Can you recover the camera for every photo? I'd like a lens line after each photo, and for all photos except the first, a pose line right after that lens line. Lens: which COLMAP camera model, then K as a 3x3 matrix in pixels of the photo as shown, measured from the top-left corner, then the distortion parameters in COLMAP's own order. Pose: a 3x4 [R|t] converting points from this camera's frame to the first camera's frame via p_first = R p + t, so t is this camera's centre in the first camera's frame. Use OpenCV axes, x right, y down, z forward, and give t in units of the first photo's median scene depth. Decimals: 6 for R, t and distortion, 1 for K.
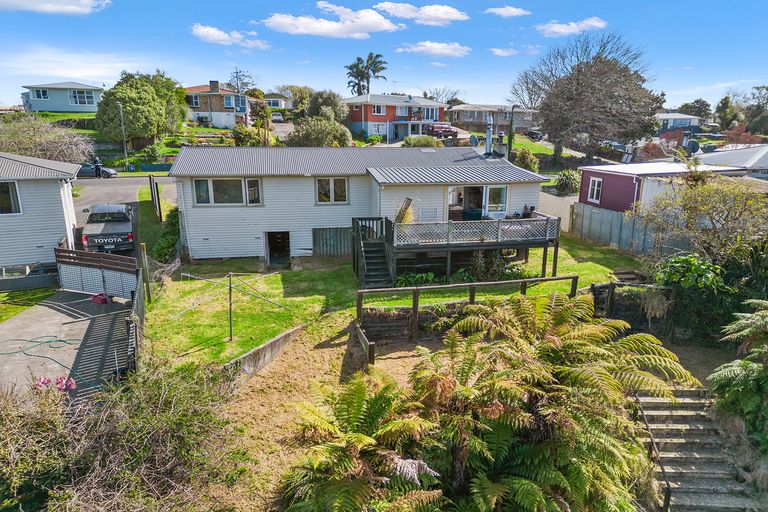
lens RADIAL K [[492.0, 0, 384.0], [0, 492.0, 256.0], [0, 0, 1]] dist [0.059080, -0.057726]
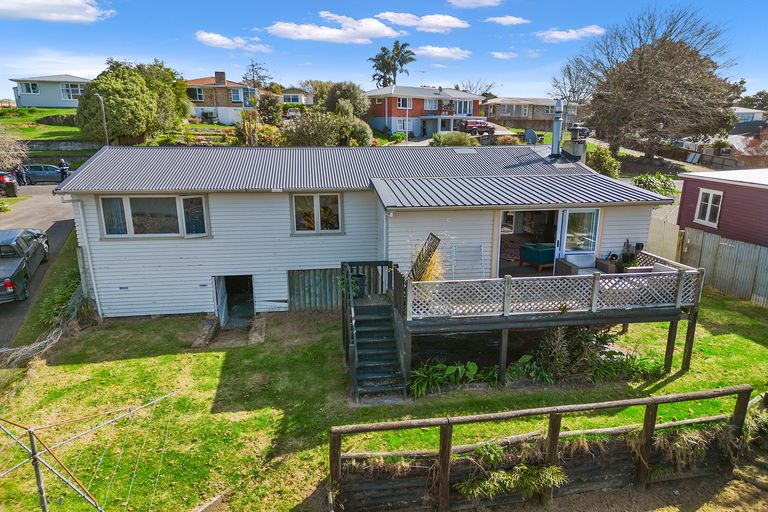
lens RADIAL K [[492.0, 0, 384.0], [0, 492.0, 256.0], [0, 0, 1]] dist [0.059080, -0.057726]
pose [[0.998271, 0.010440, -0.057845, 0.016717], [-0.010235, 0.999940, 0.003827, -0.063613], [0.057882, -0.003228, 0.998318, 0.282234]]
